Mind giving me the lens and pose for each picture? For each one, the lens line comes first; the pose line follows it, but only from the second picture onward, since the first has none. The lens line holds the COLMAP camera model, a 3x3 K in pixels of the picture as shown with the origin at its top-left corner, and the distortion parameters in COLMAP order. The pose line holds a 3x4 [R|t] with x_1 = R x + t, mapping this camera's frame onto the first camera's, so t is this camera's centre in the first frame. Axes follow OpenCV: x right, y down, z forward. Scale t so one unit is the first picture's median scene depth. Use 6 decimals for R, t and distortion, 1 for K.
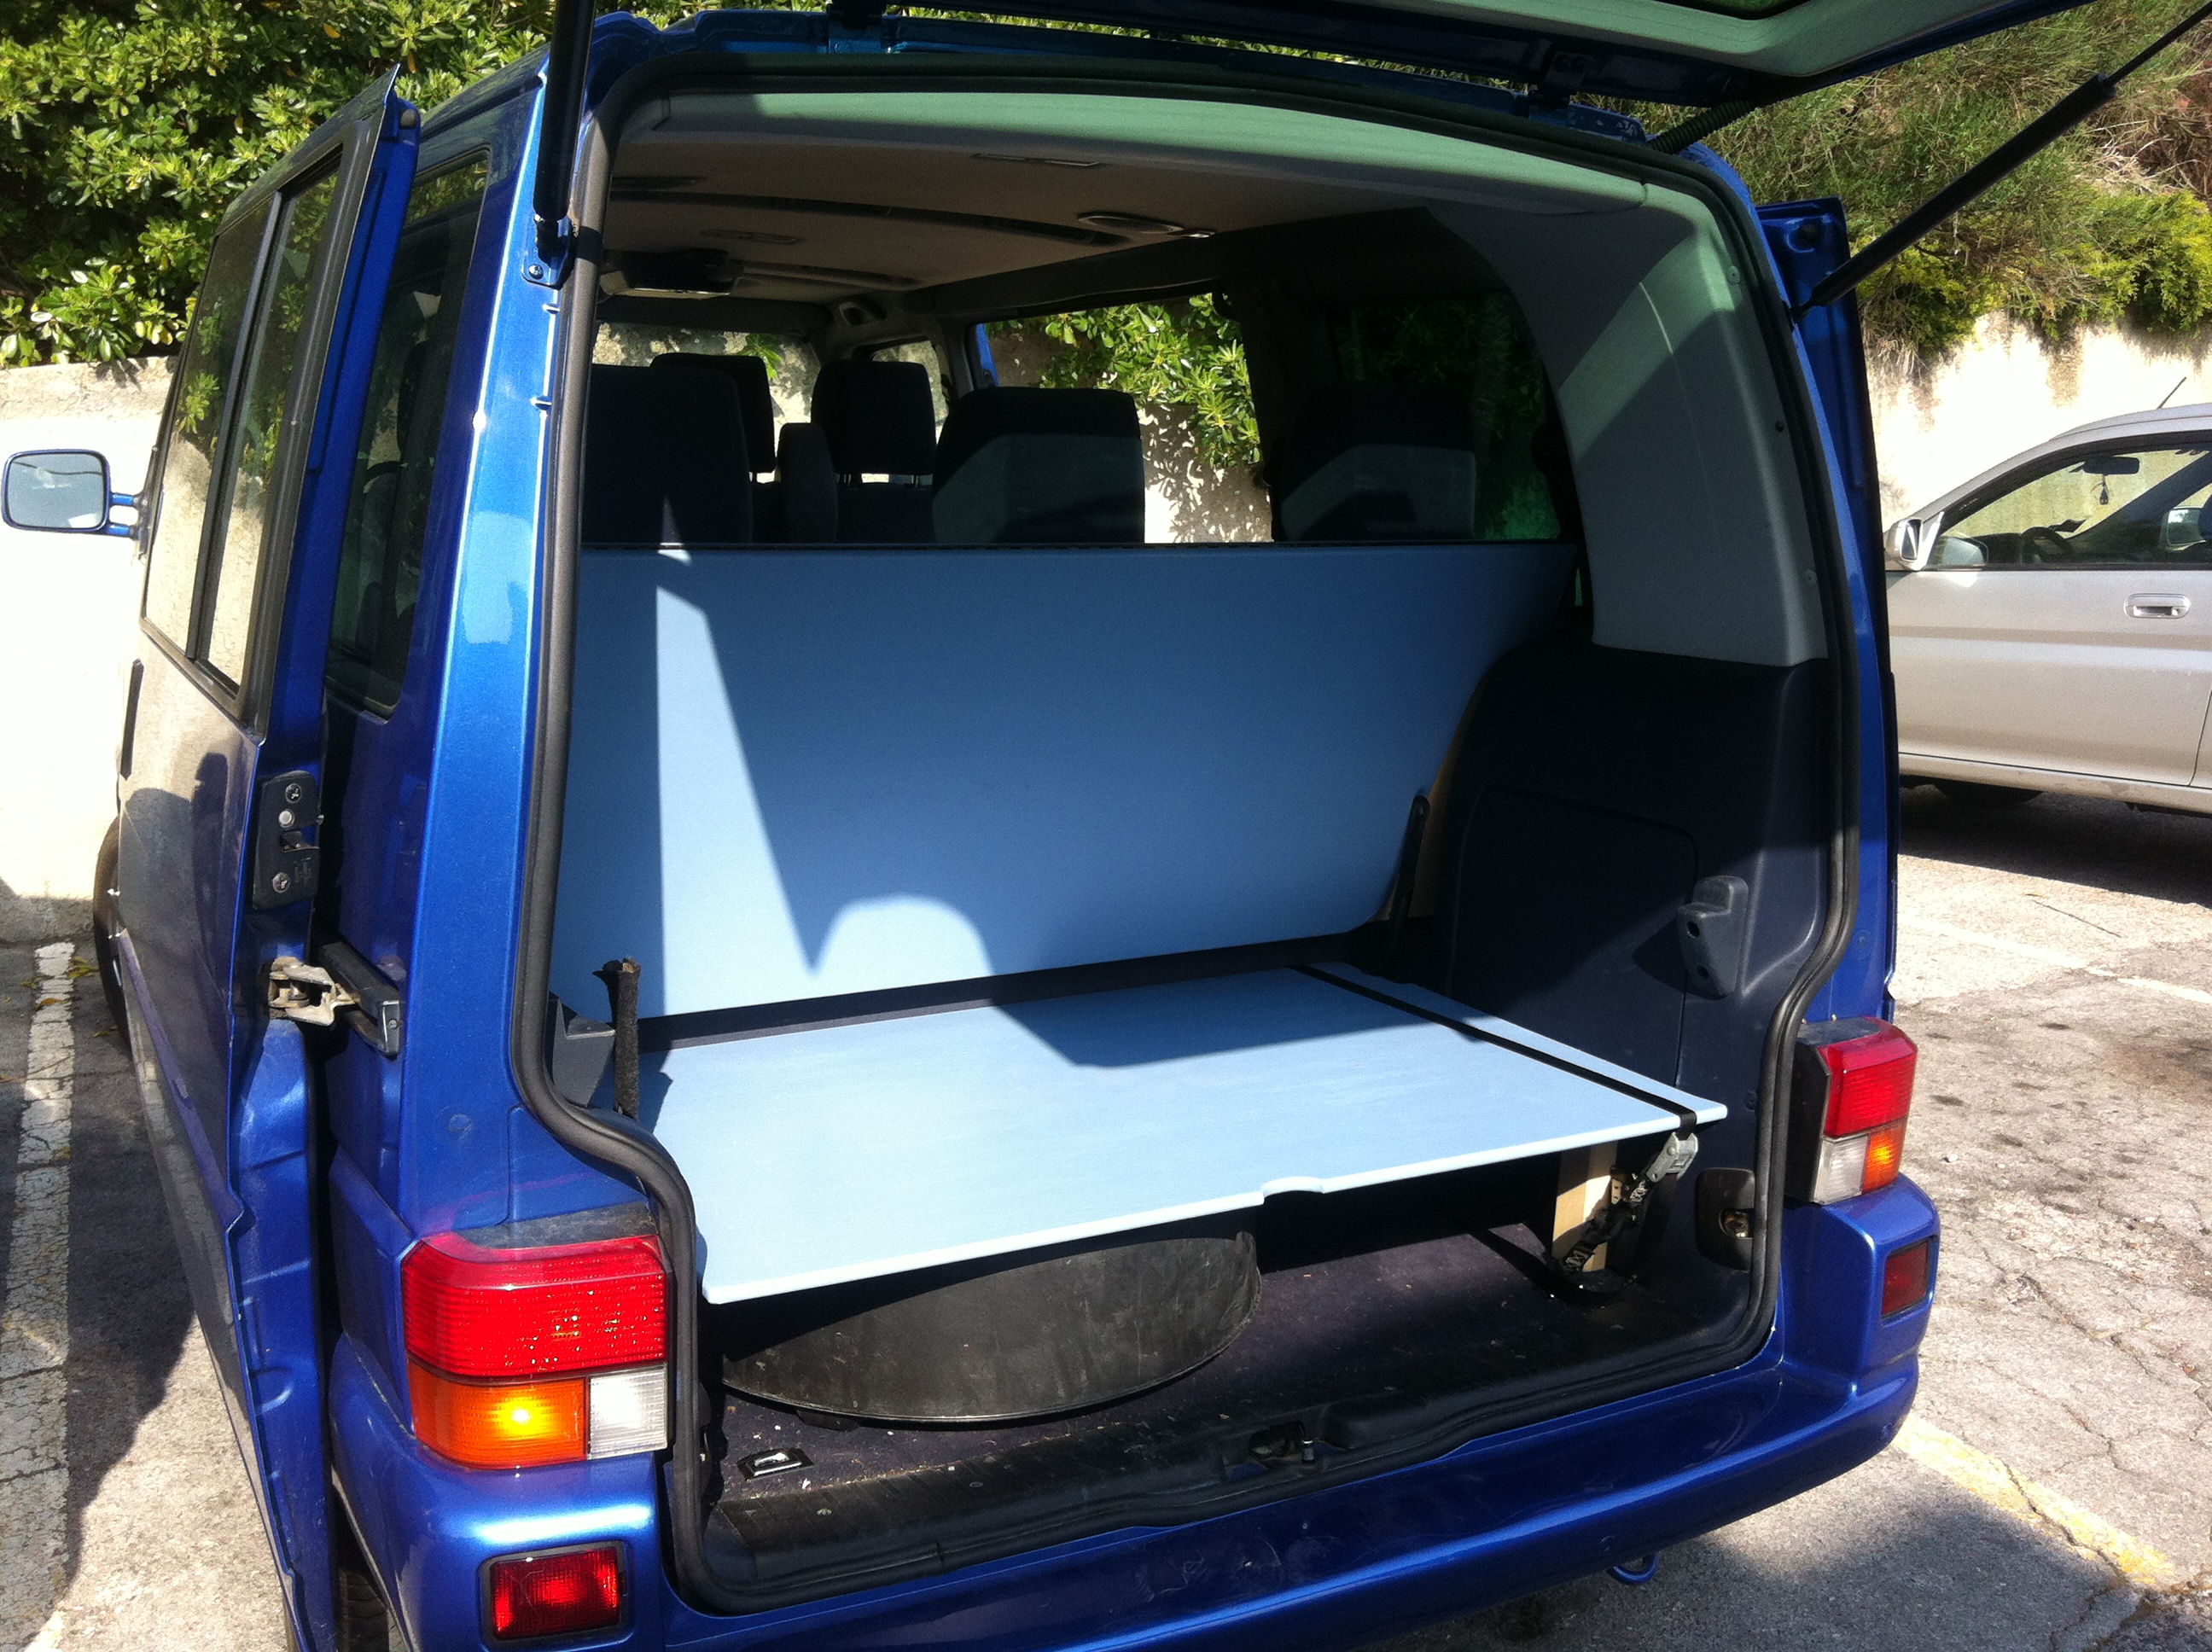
lens RADIAL K [[2326.3, 0, 1096.8], [0, 2326.3, 817.3], [0, 0, 1]] dist [0.003946, -0.021405]
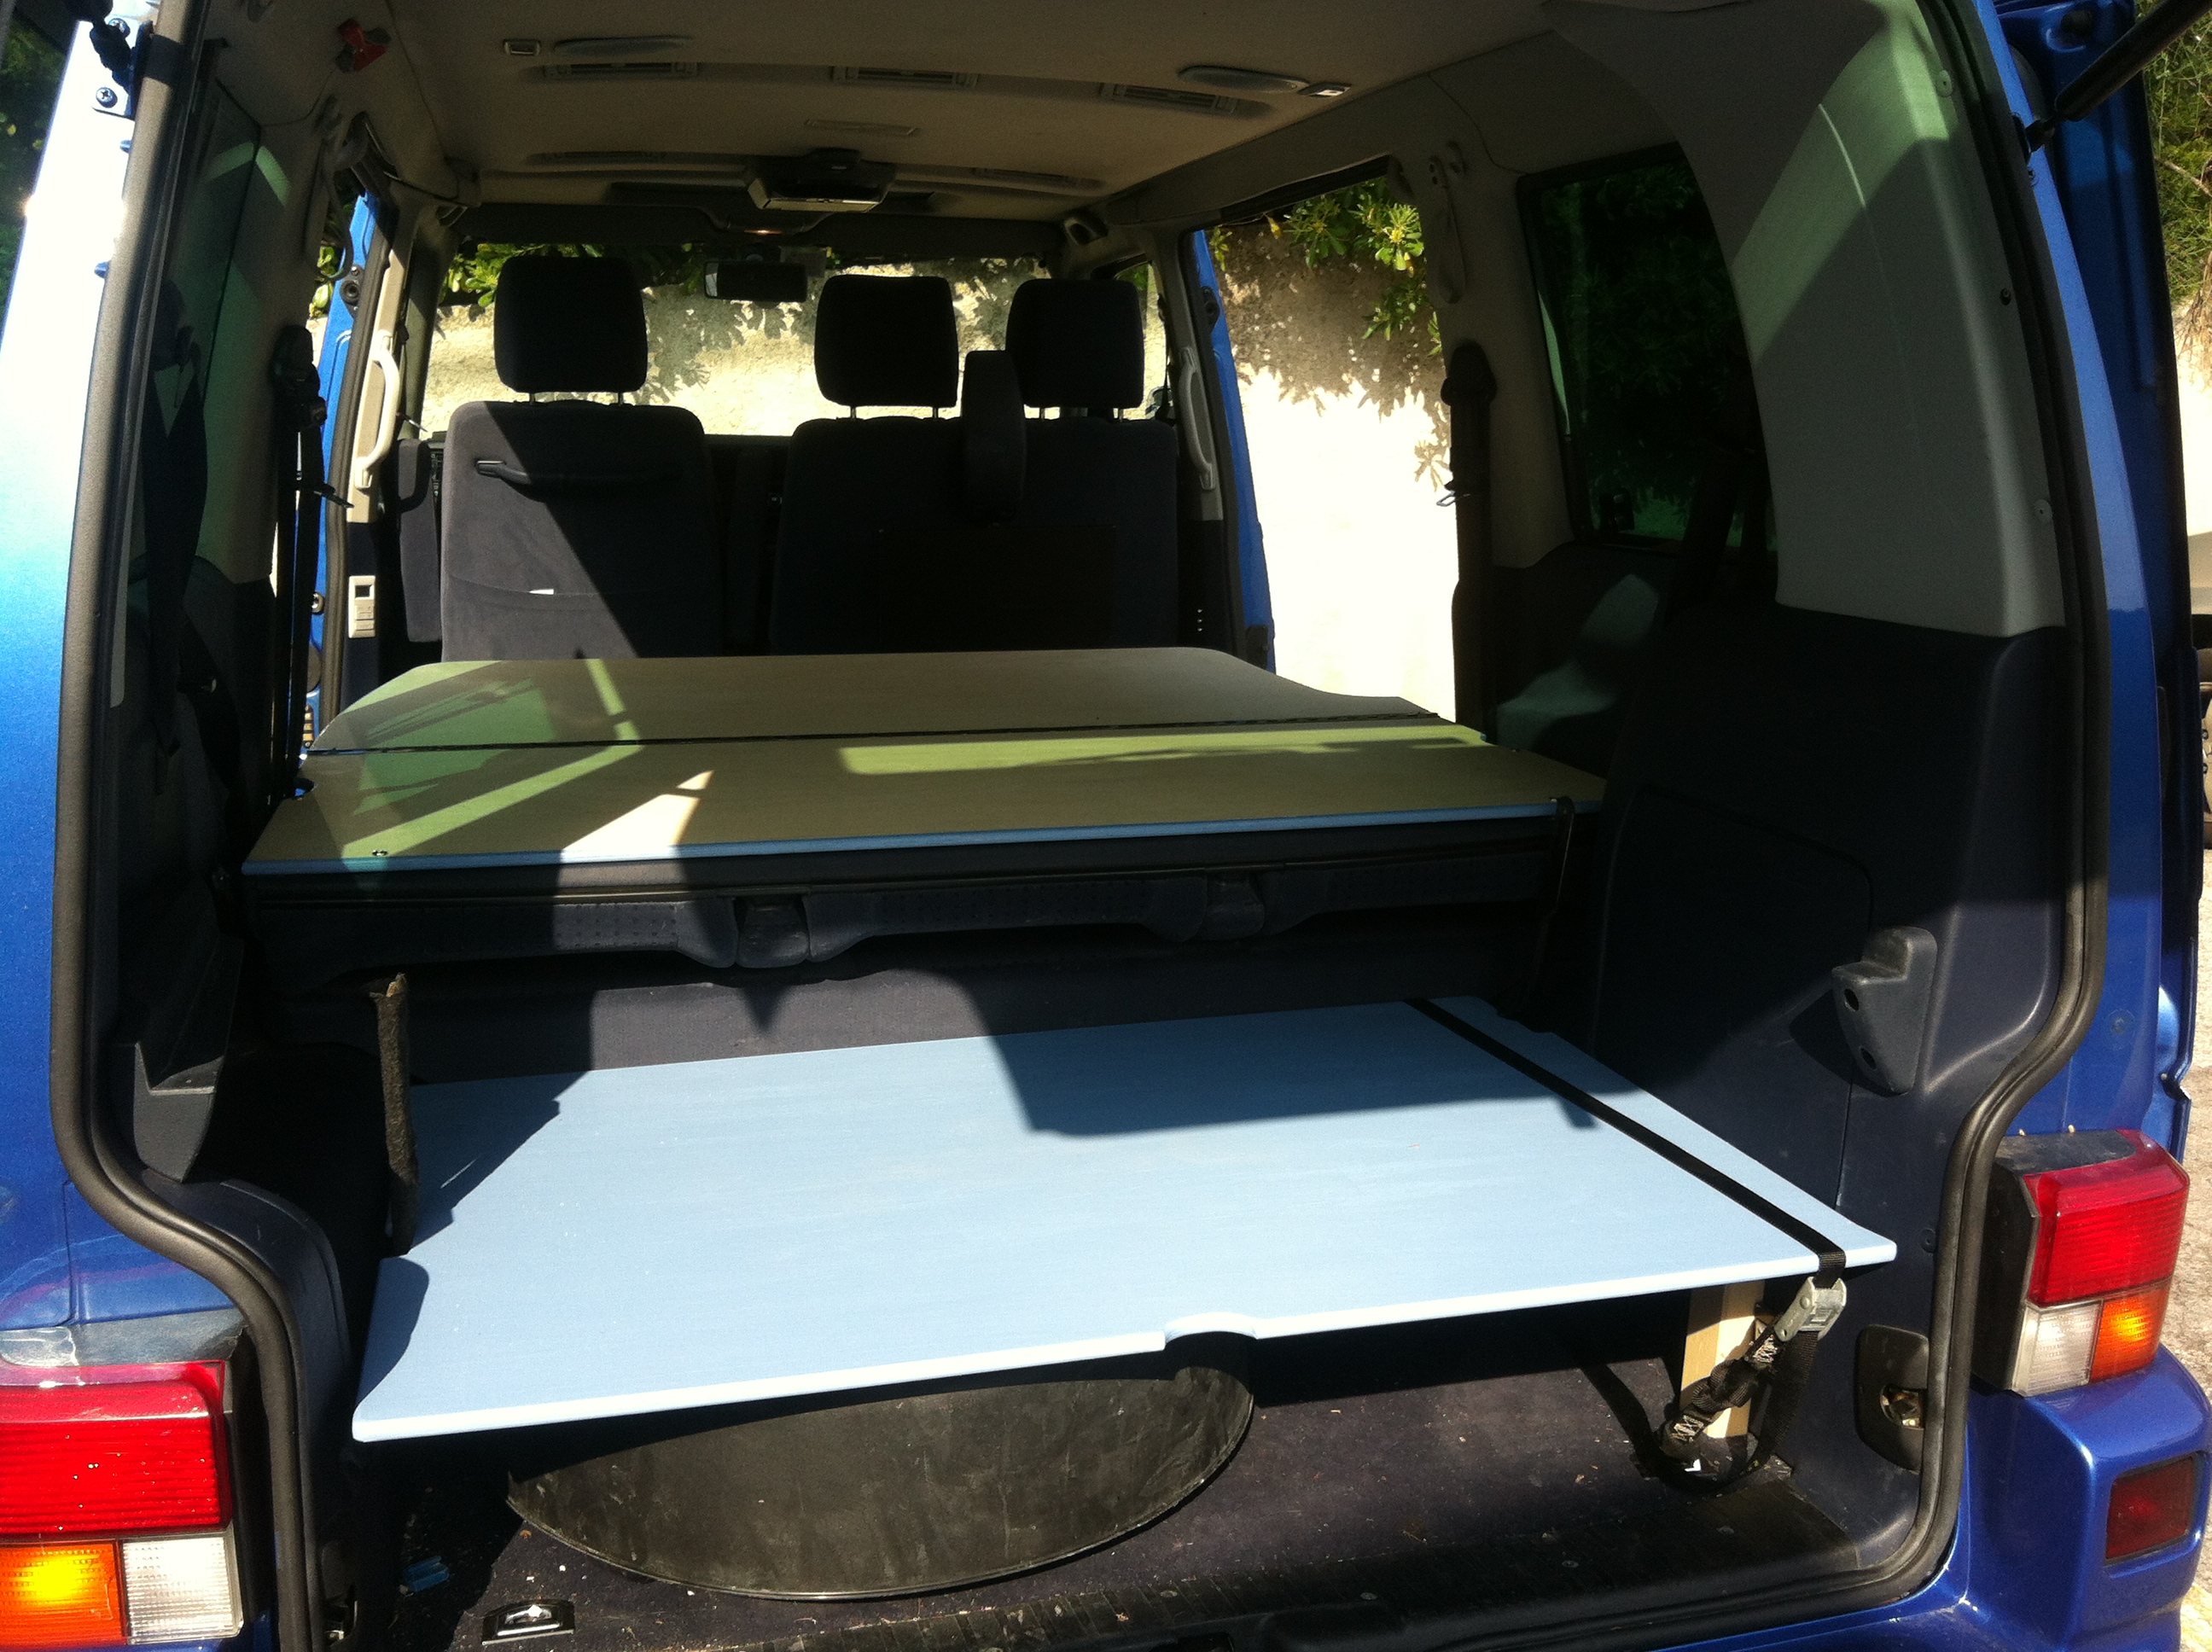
lens RADIAL K [[2199.6, 0, 1106.0], [0, 2199.6, 826.0], [0, 0, 1]] dist [-0.030074, 0.024584]
pose [[0.968795, 0.034869, -0.245397, 0.197709], [-0.028405, 0.999151, 0.029832, -0.019411], [0.246229, -0.021931, 0.968964, 0.286235]]
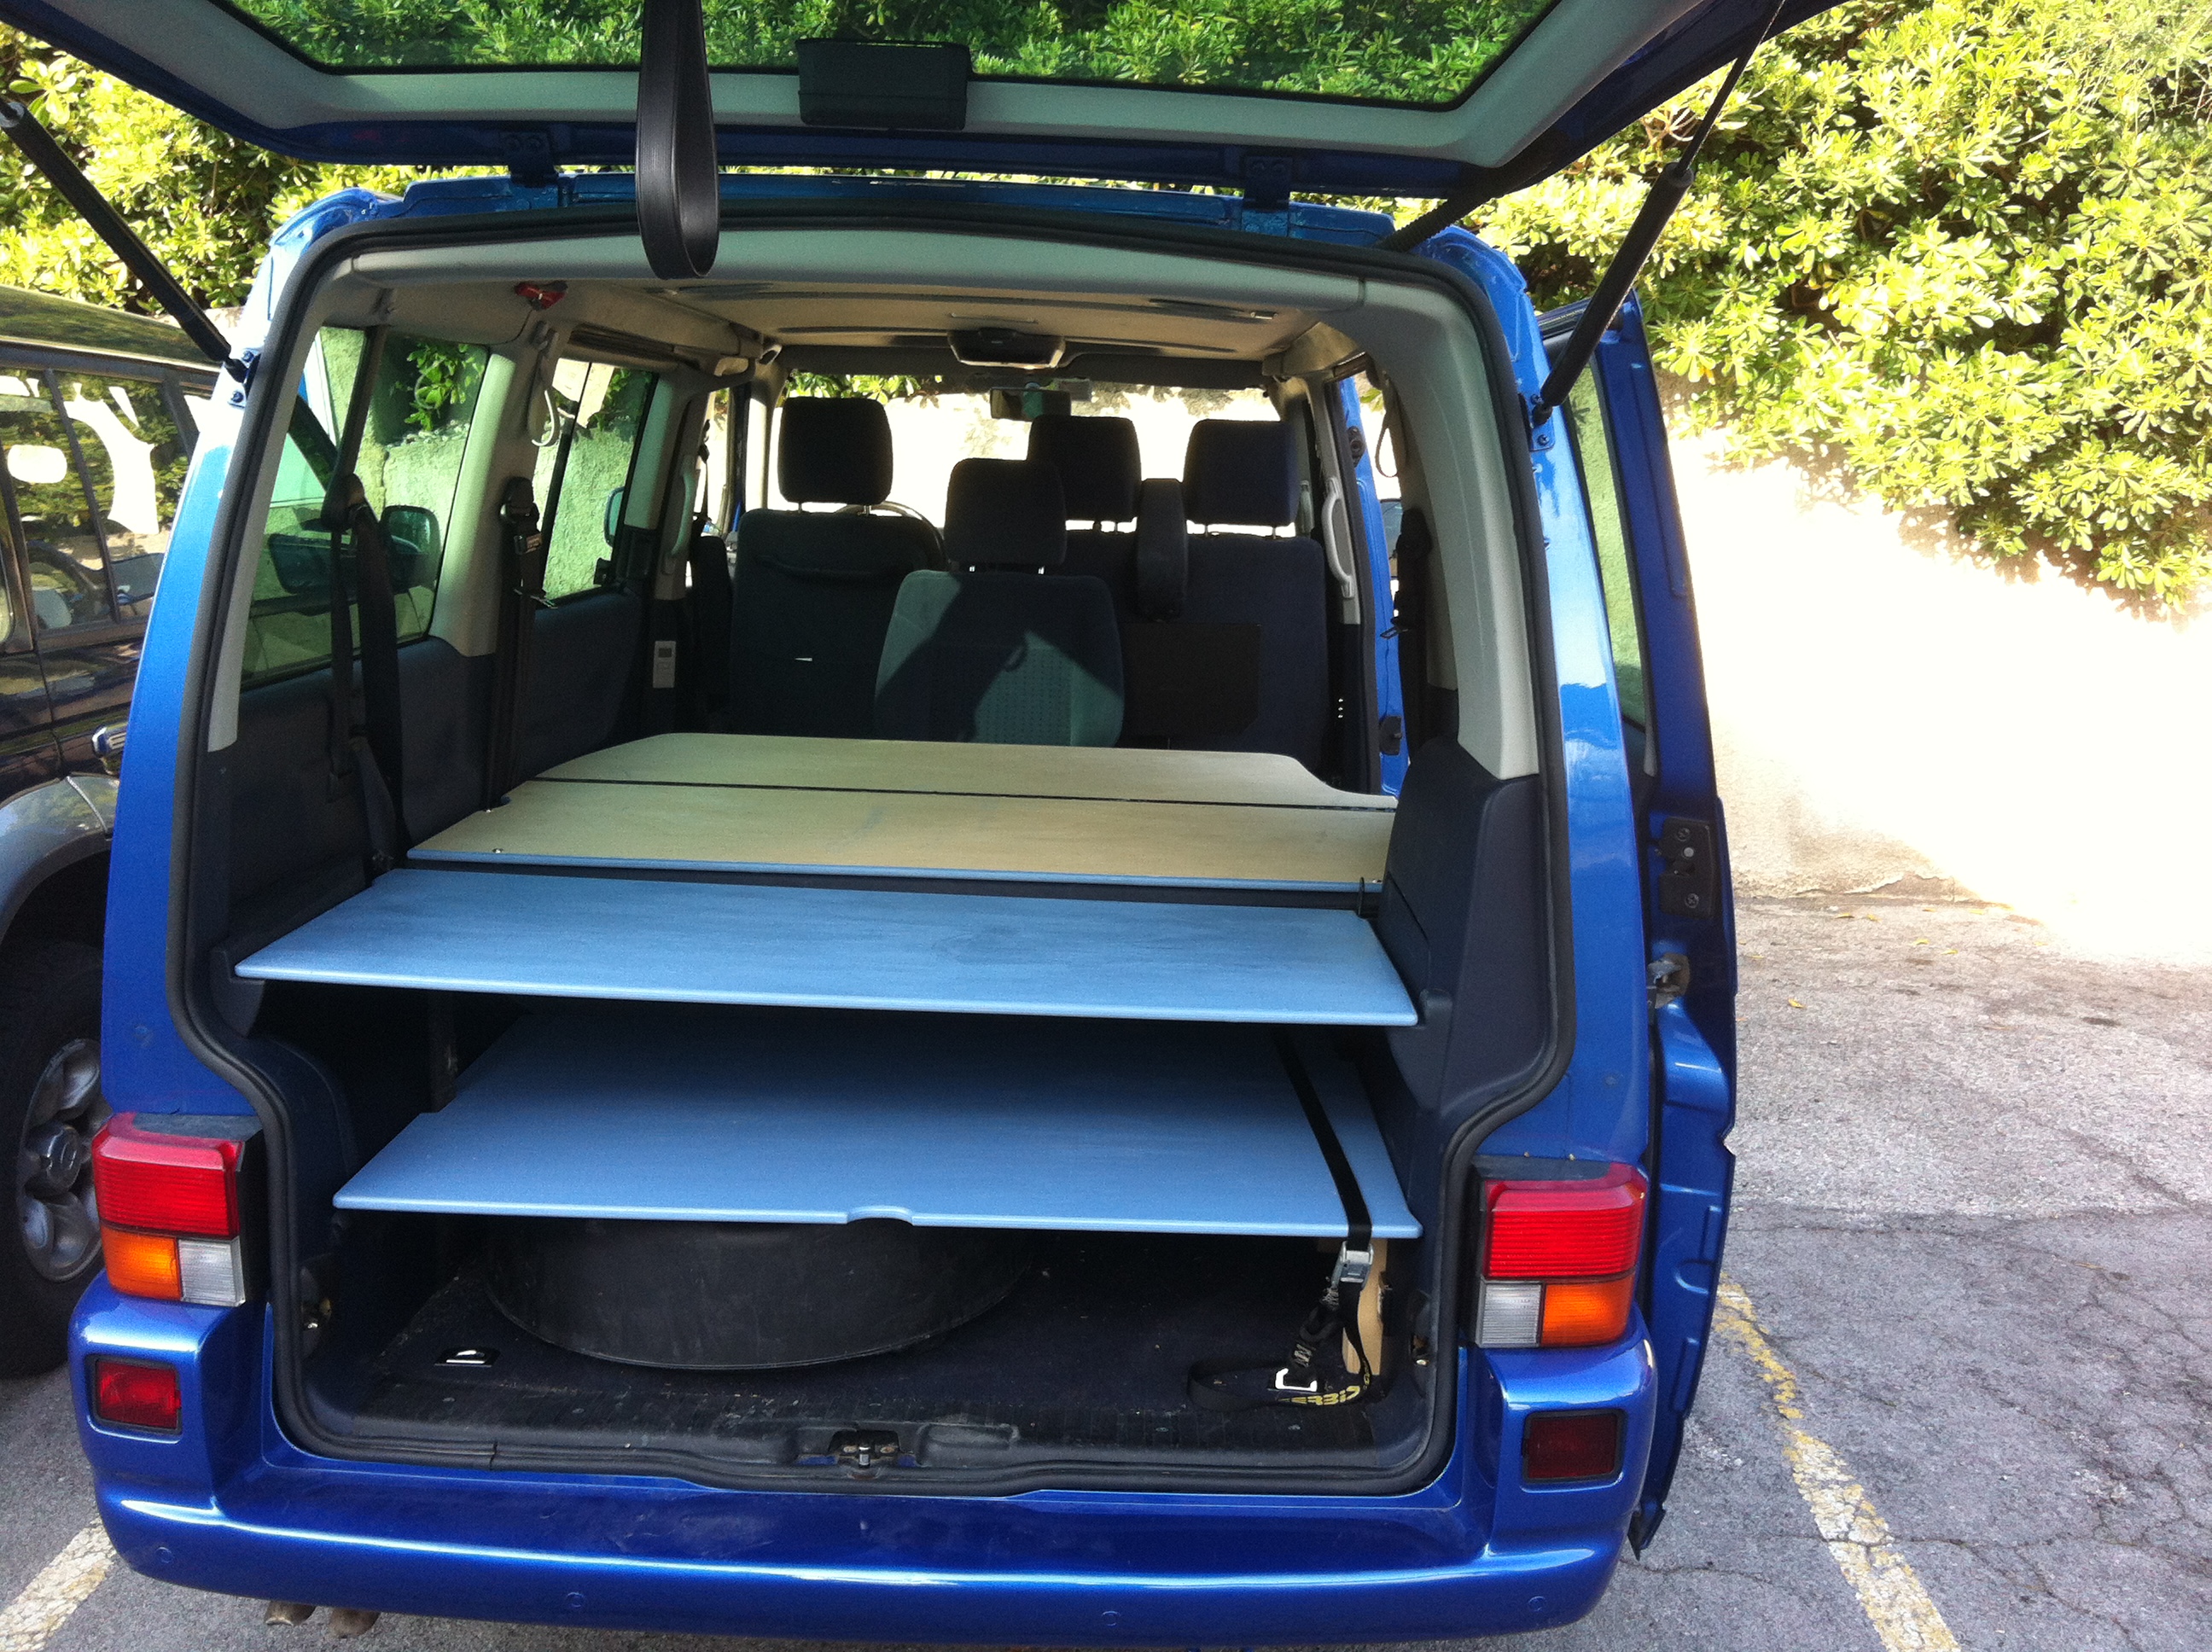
lens RADIAL K [[2298.7, 0, 1127.9], [0, 2298.7, 826.8], [0, 0, 1]] dist [0.016653, -0.150162]
pose [[0.855717, 0.097204, -0.508232, 0.643269], [-0.096018, 0.994968, 0.028629, -0.056963], [0.508457, 0.024302, 0.860745, 0.117558]]
